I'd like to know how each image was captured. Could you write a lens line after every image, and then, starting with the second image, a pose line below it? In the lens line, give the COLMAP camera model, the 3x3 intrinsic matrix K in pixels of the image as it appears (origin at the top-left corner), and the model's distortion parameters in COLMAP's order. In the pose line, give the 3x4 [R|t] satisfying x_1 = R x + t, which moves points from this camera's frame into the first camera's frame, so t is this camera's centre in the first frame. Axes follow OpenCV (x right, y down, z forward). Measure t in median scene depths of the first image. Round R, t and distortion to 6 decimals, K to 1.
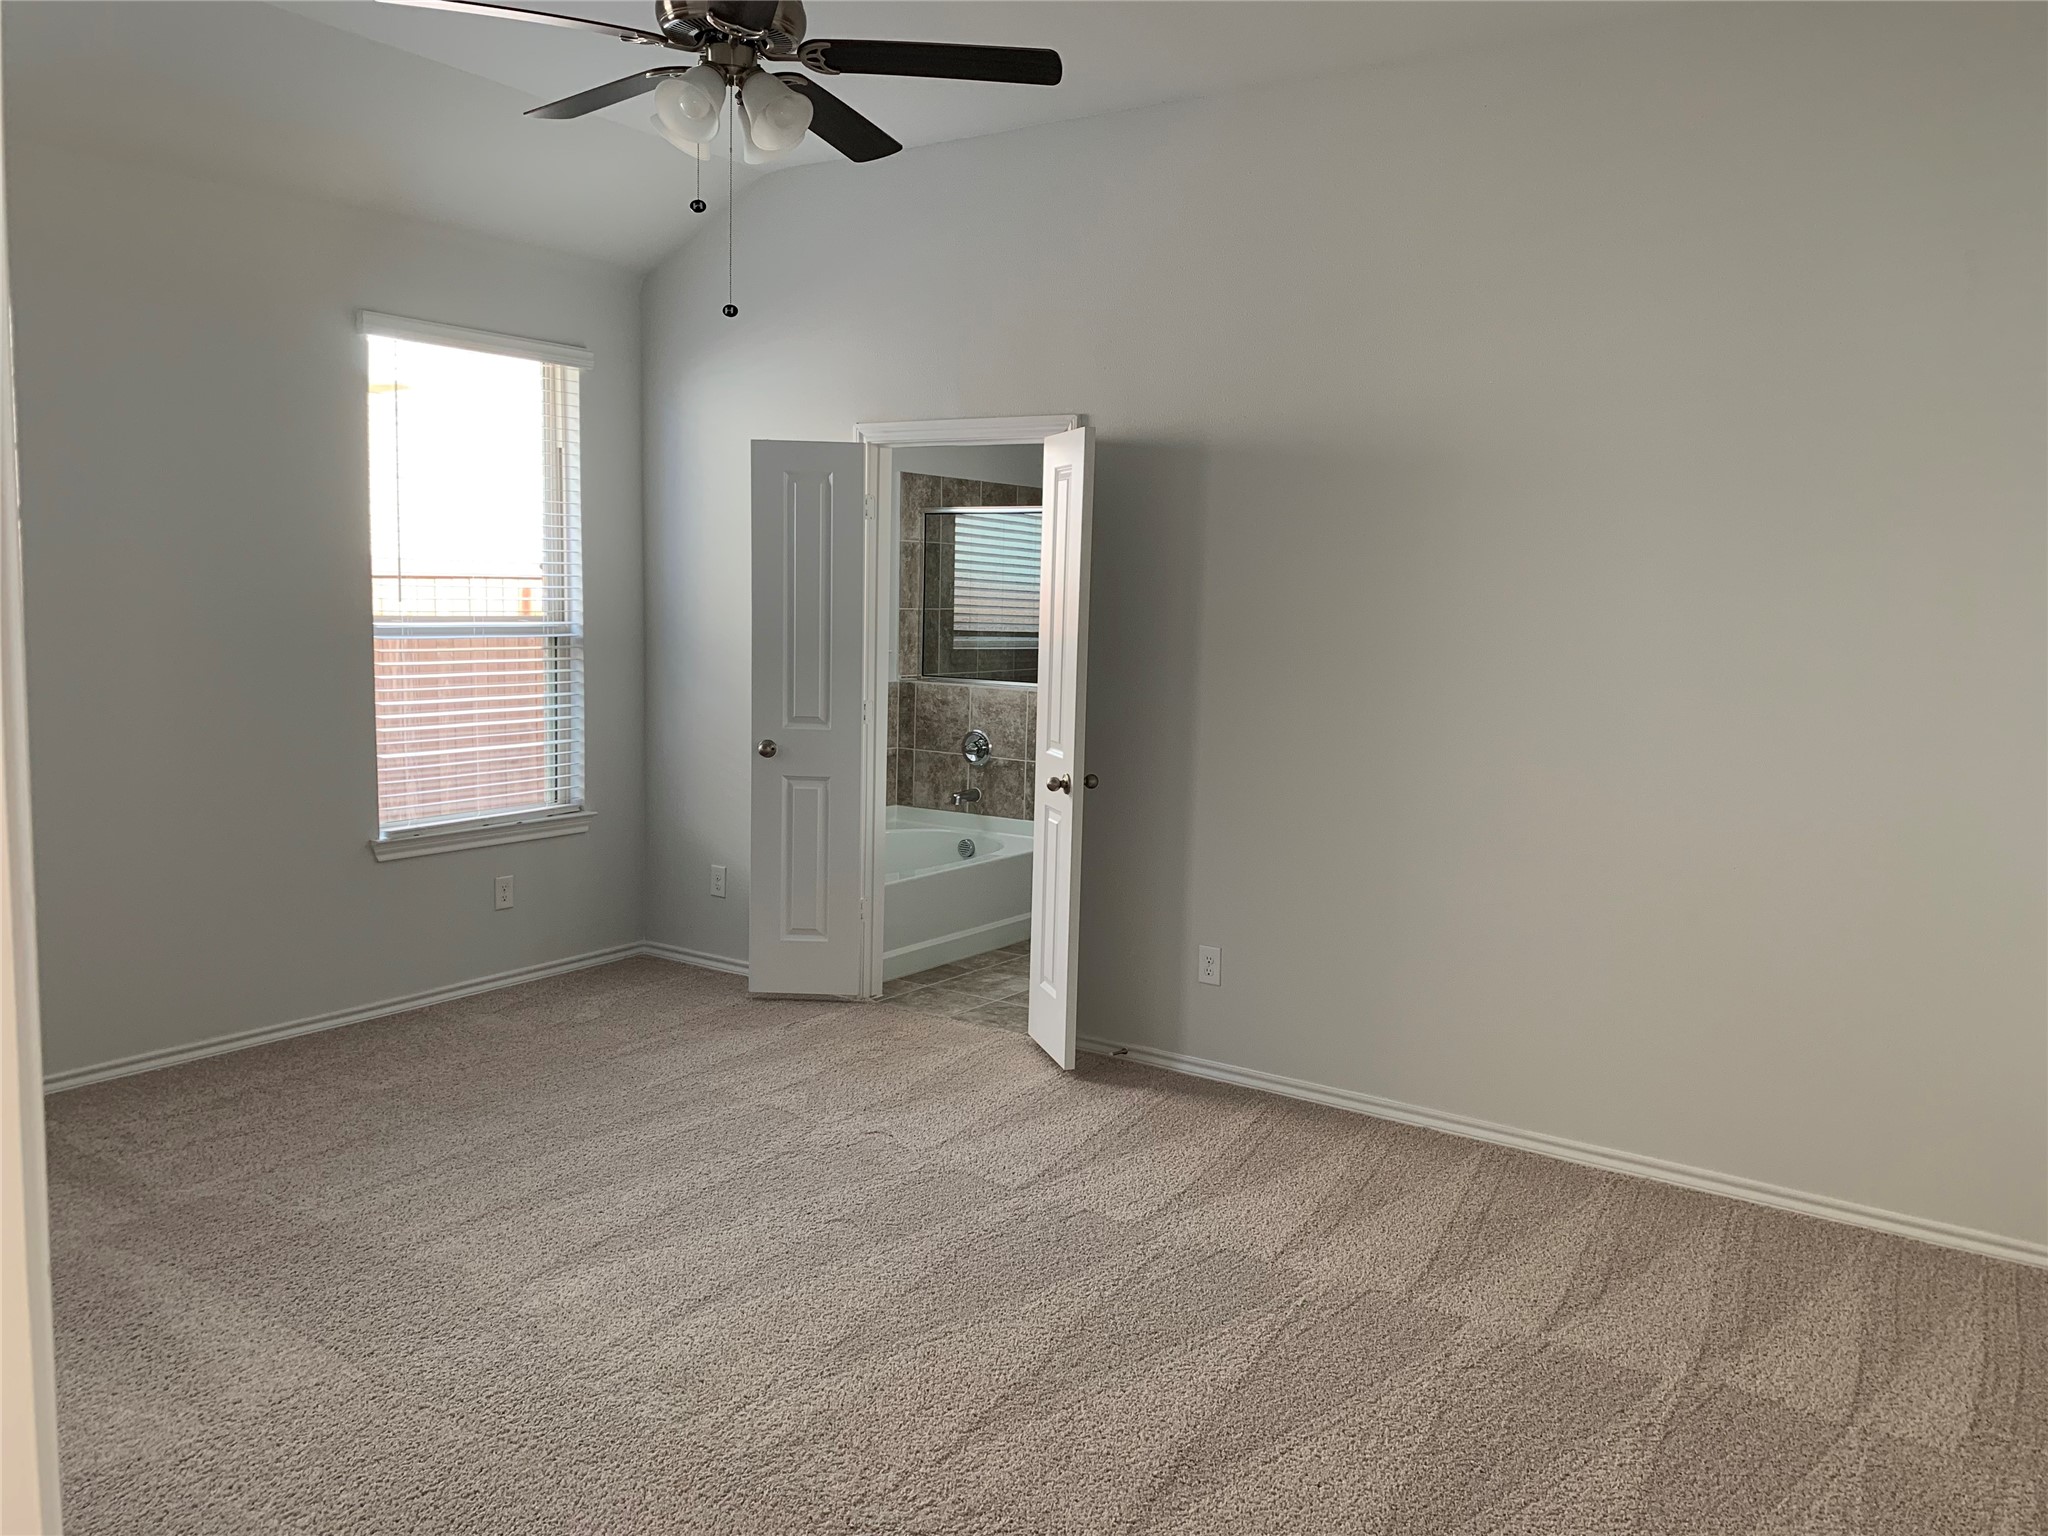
lens RADIAL K [[1562.1, 0, 1020.2], [0, 1562.1, 753.7], [0, 0, 1]] dist [0.048273, -0.051105]
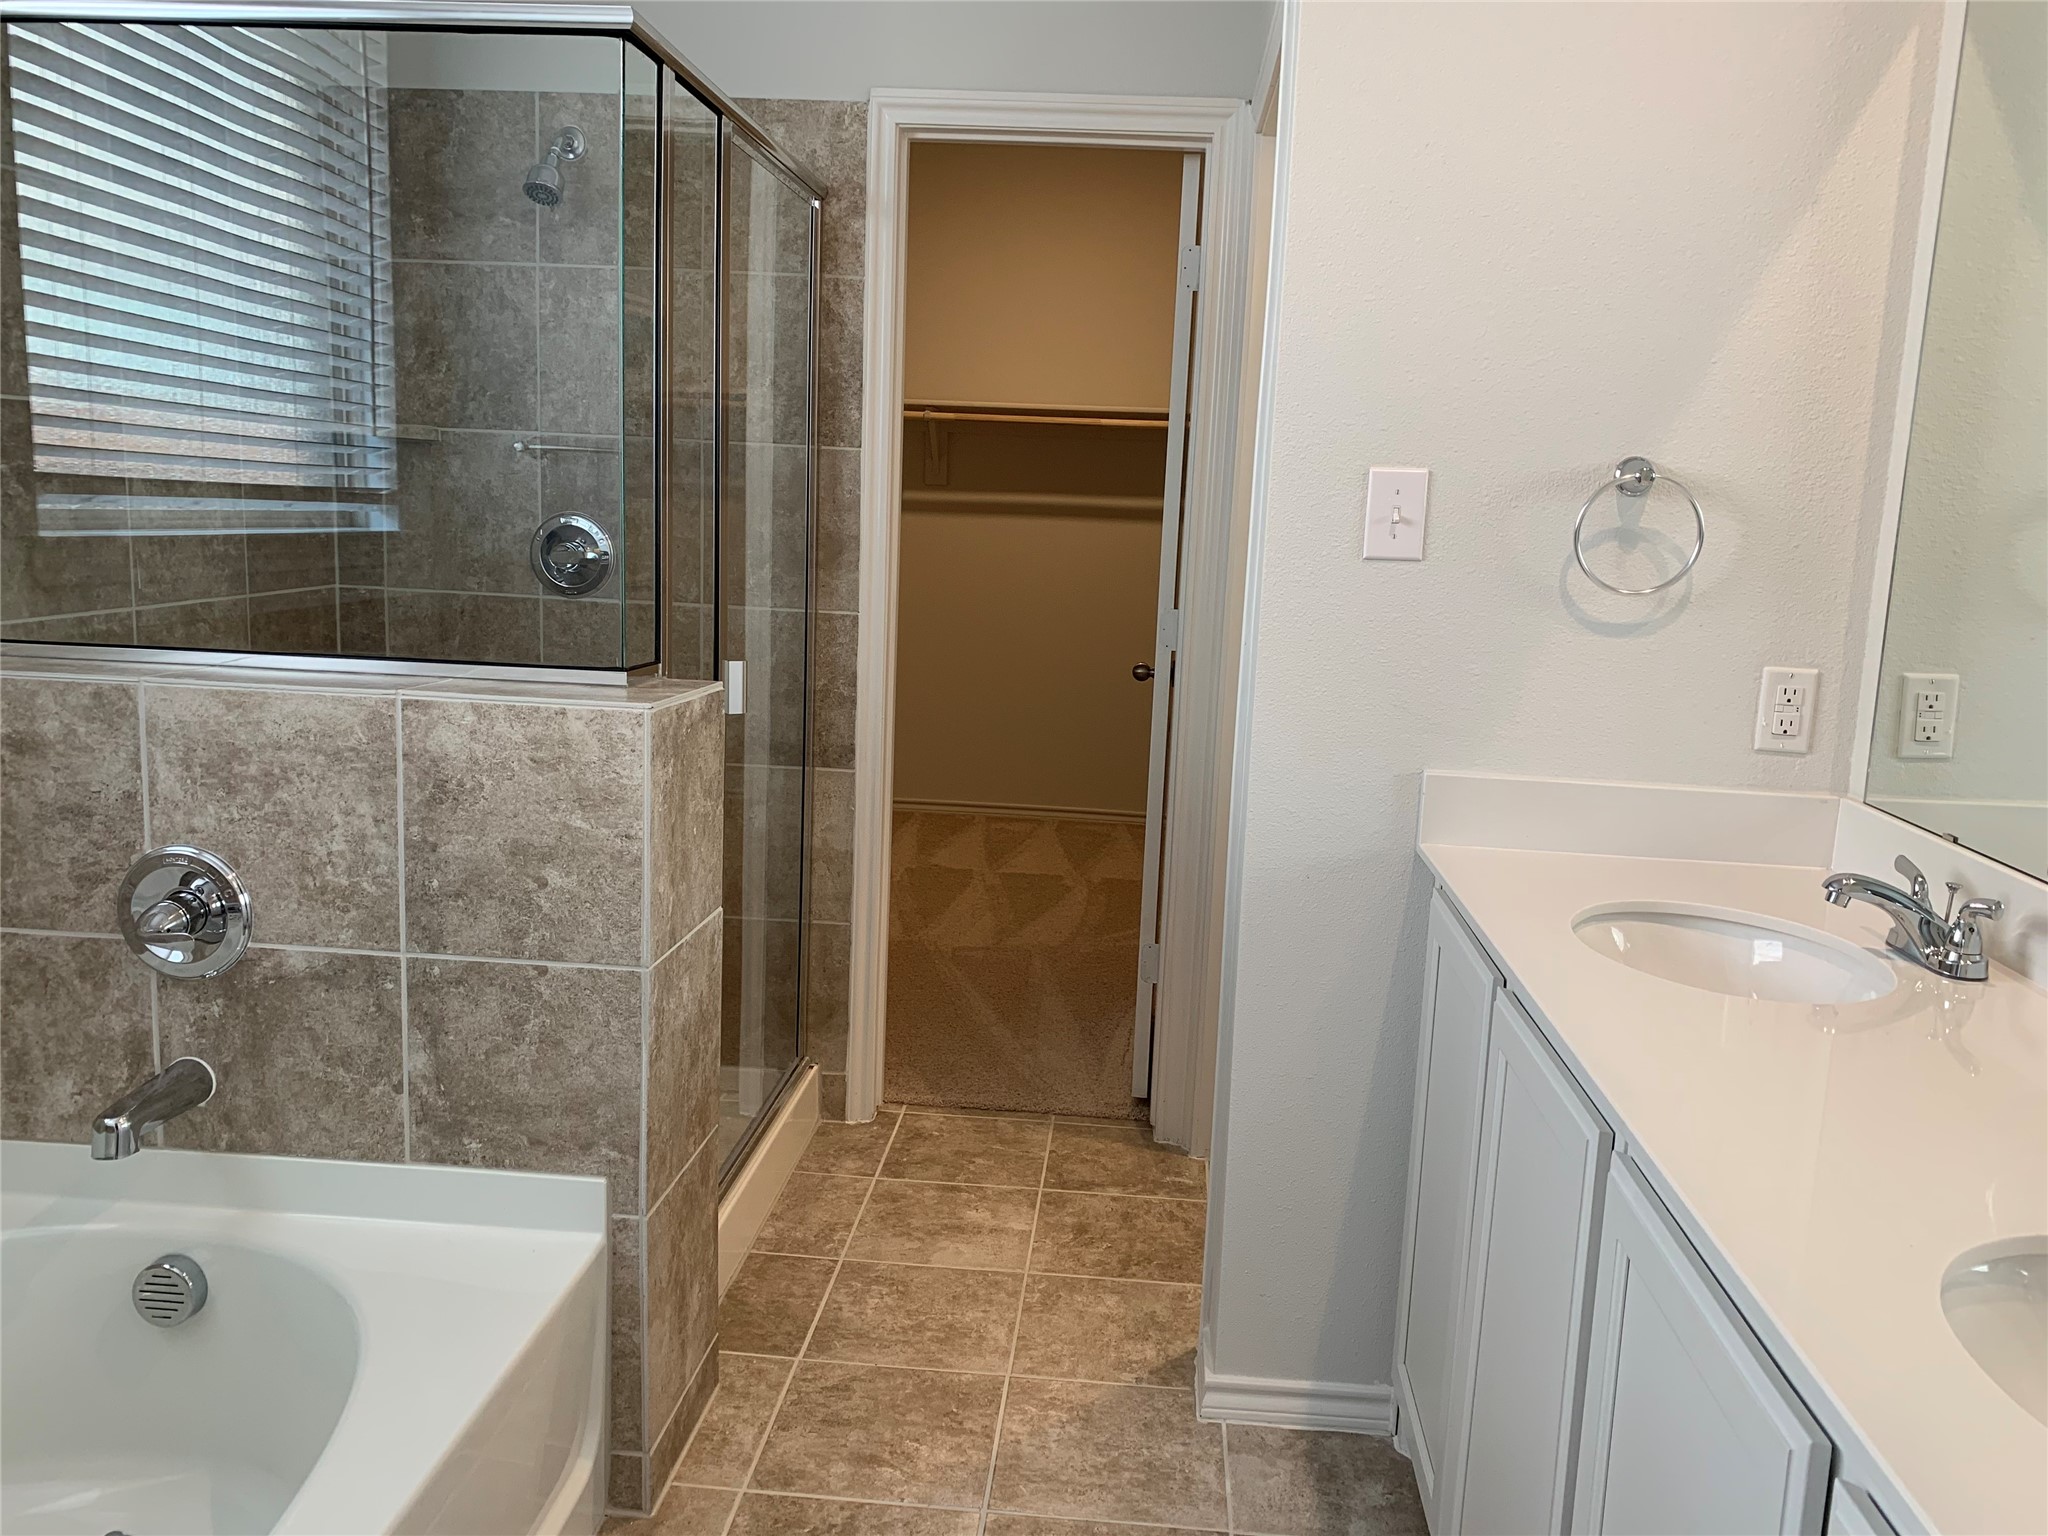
lens RADIAL K [[1562.1, 0, 1020.2], [0, 1562.1, 753.7], [0, 0, 1]] dist [0.048273, -0.051105]
pose [[0.866721, -0.071544, 0.493636, -0.035140], [0.034083, 0.995842, 0.084486, -0.048445], [-0.497627, -0.056401, 0.865555, 0.696676]]
